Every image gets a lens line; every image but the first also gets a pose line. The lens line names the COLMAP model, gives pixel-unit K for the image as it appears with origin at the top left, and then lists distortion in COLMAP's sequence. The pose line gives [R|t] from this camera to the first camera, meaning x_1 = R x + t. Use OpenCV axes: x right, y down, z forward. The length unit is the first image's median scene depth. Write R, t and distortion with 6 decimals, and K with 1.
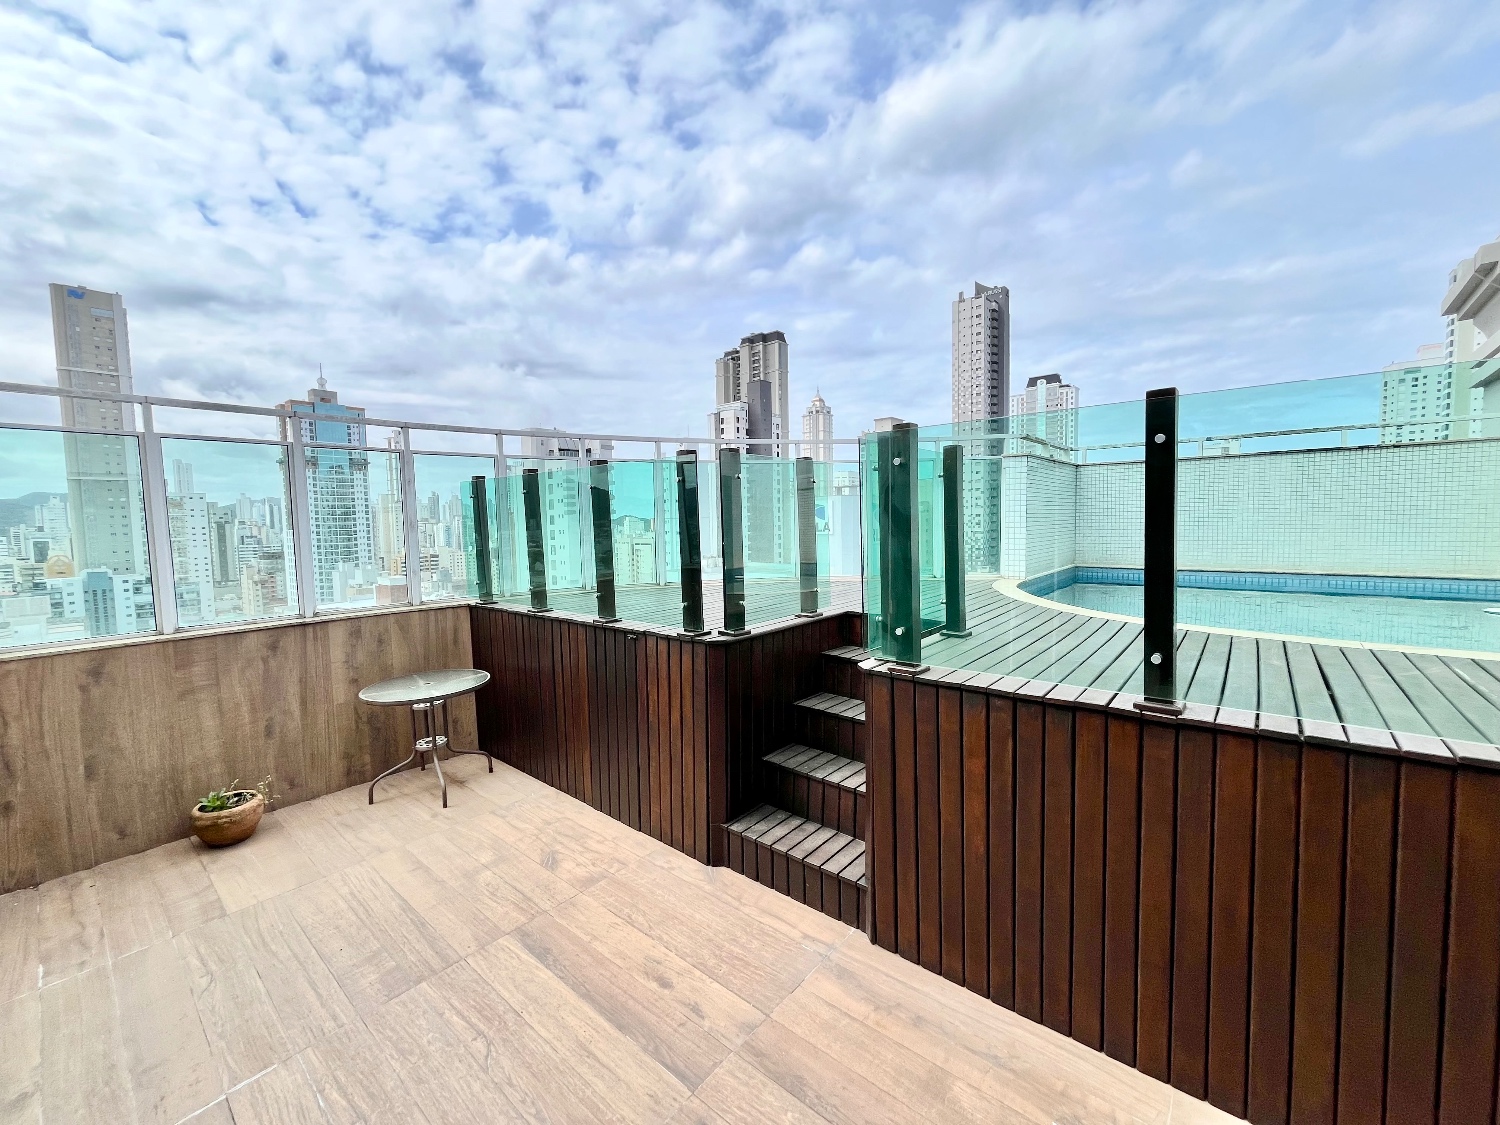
lens RADIAL K [[602.7, 0, 751.4], [0, 602.7, 556.0], [0, 0, 1]] dist [-0.015177, 0.005131]
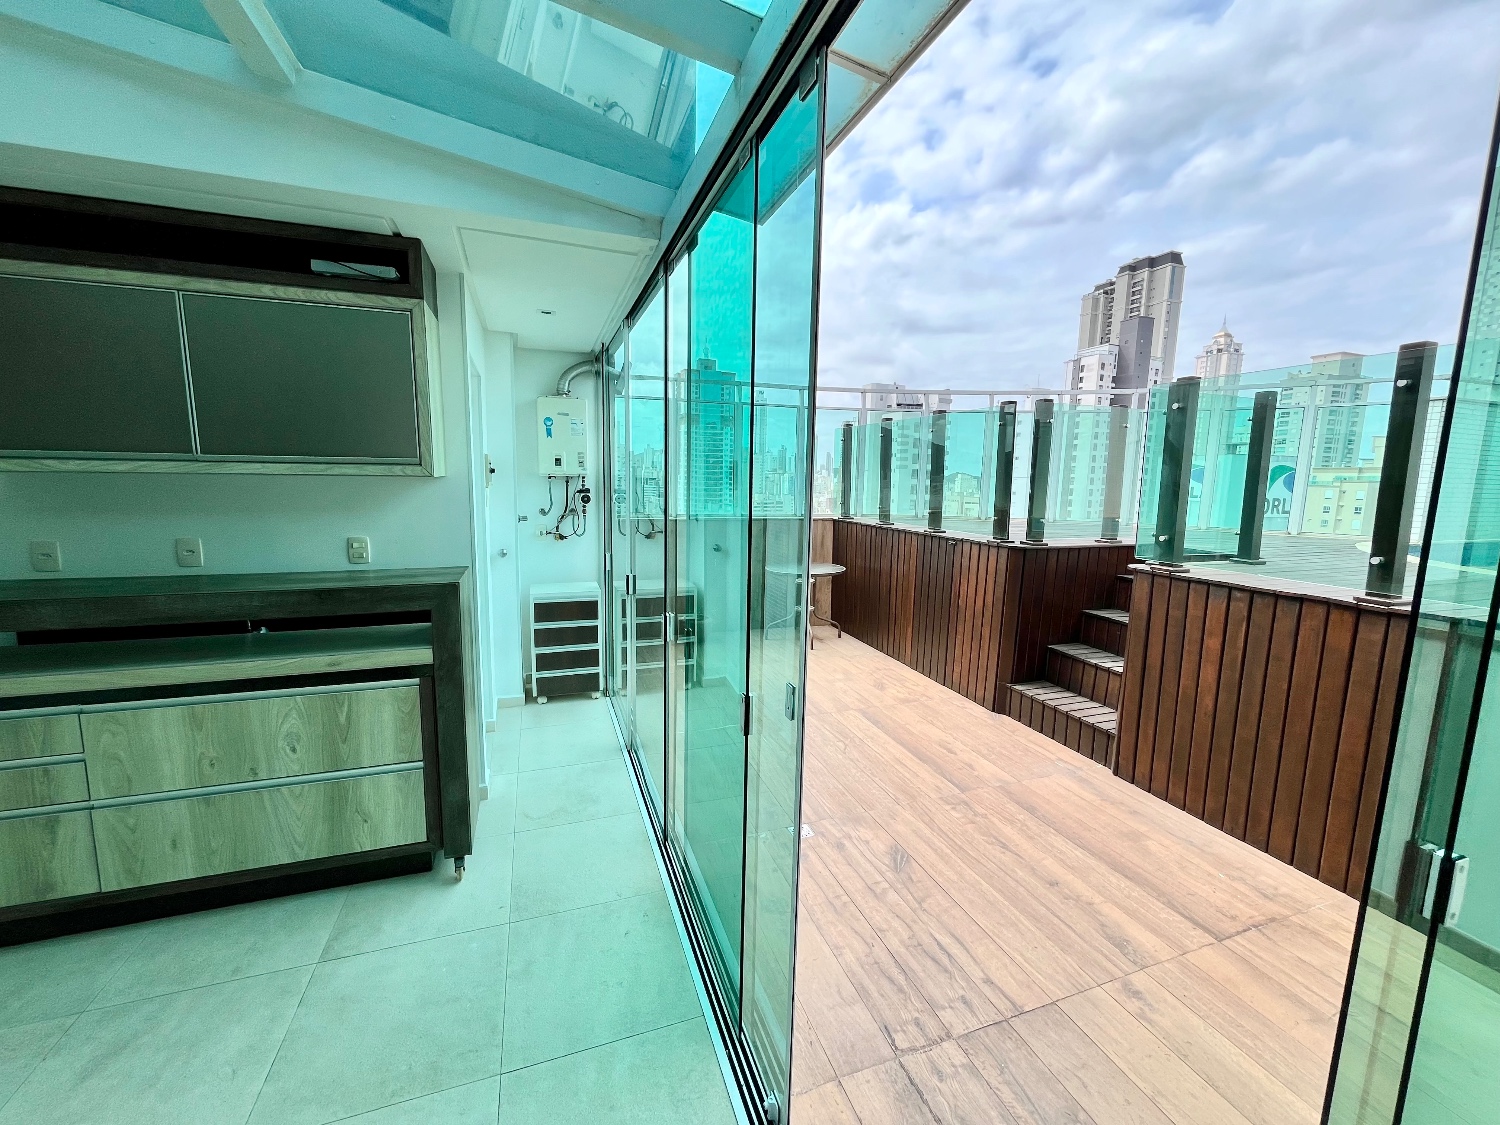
lens RADIAL K [[602.7, 0, 751.4], [0, 602.7, 556.0], [0, 0, 1]] dist [-0.015177, 0.005131]
pose [[0.860384, 0.103360, -0.499055, 0.097965], [-0.067298, 0.993685, 0.089780, 0.079549], [0.505184, -0.043660, 0.861907, -0.424718]]
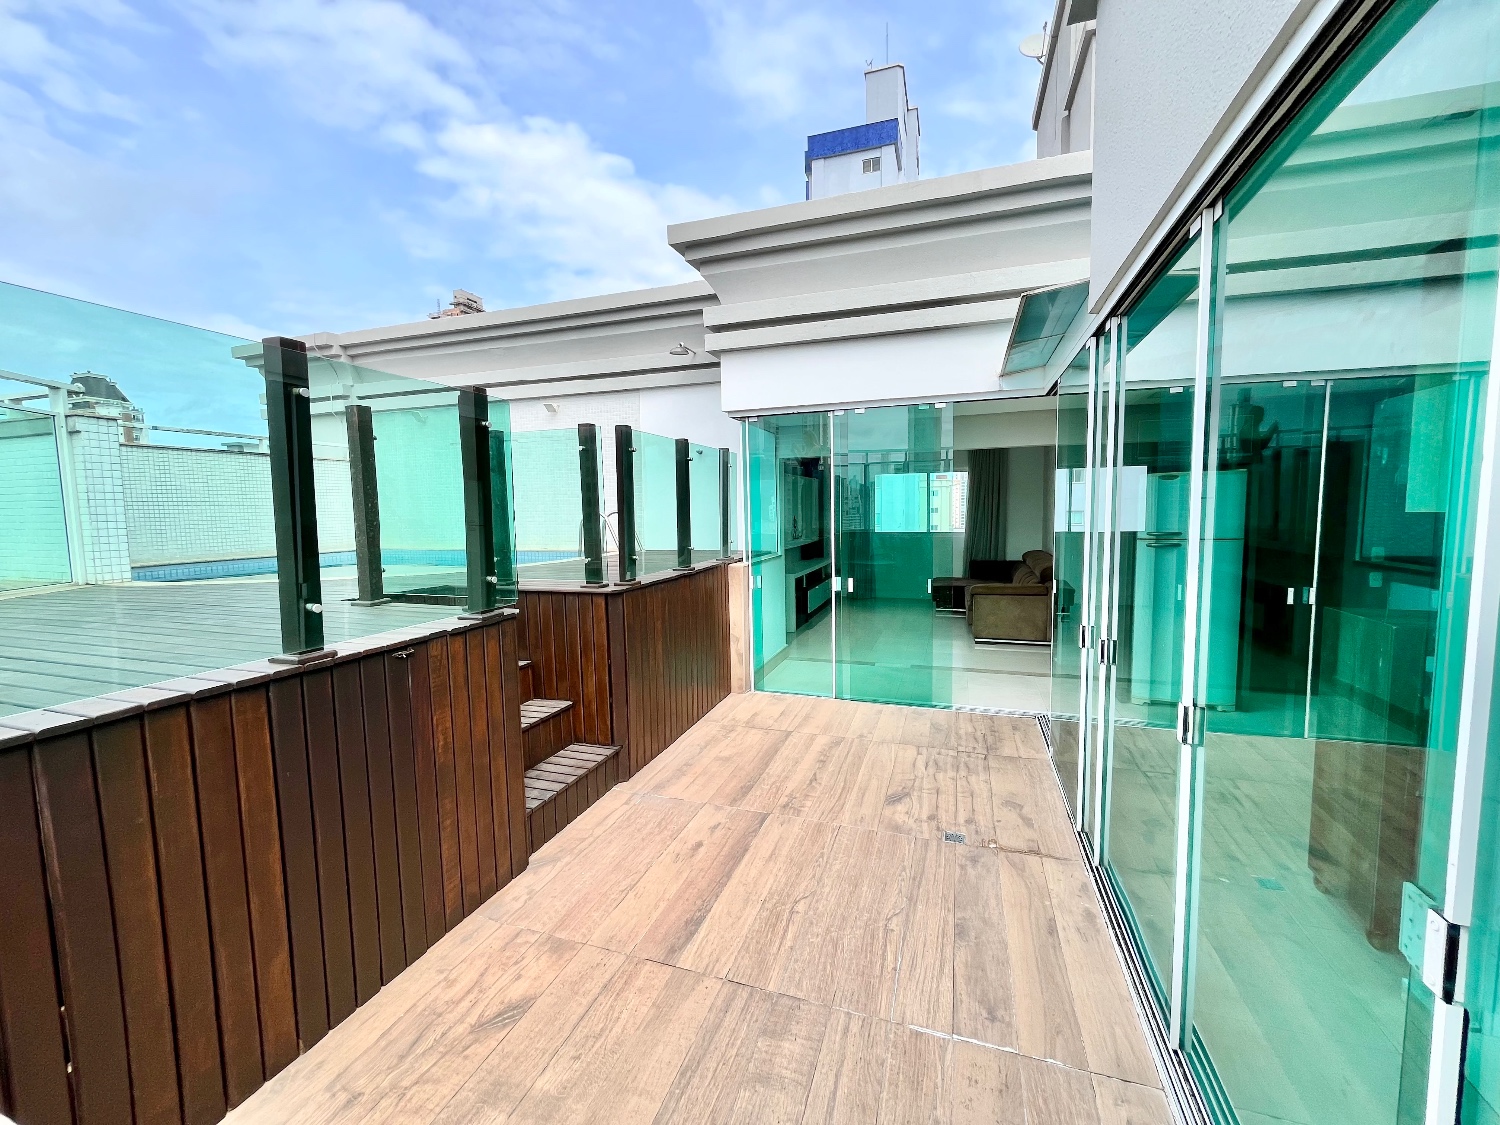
lens RADIAL K [[602.7, 0, 751.4], [0, 602.7, 556.0], [0, 0, 1]] dist [-0.015177, 0.005131]
pose [[-0.357172, -0.048224, 0.932793, -0.985413], [0.083368, 0.993034, 0.083261, 0.010837], [-0.930311, 0.107503, -0.350664, 0.941075]]
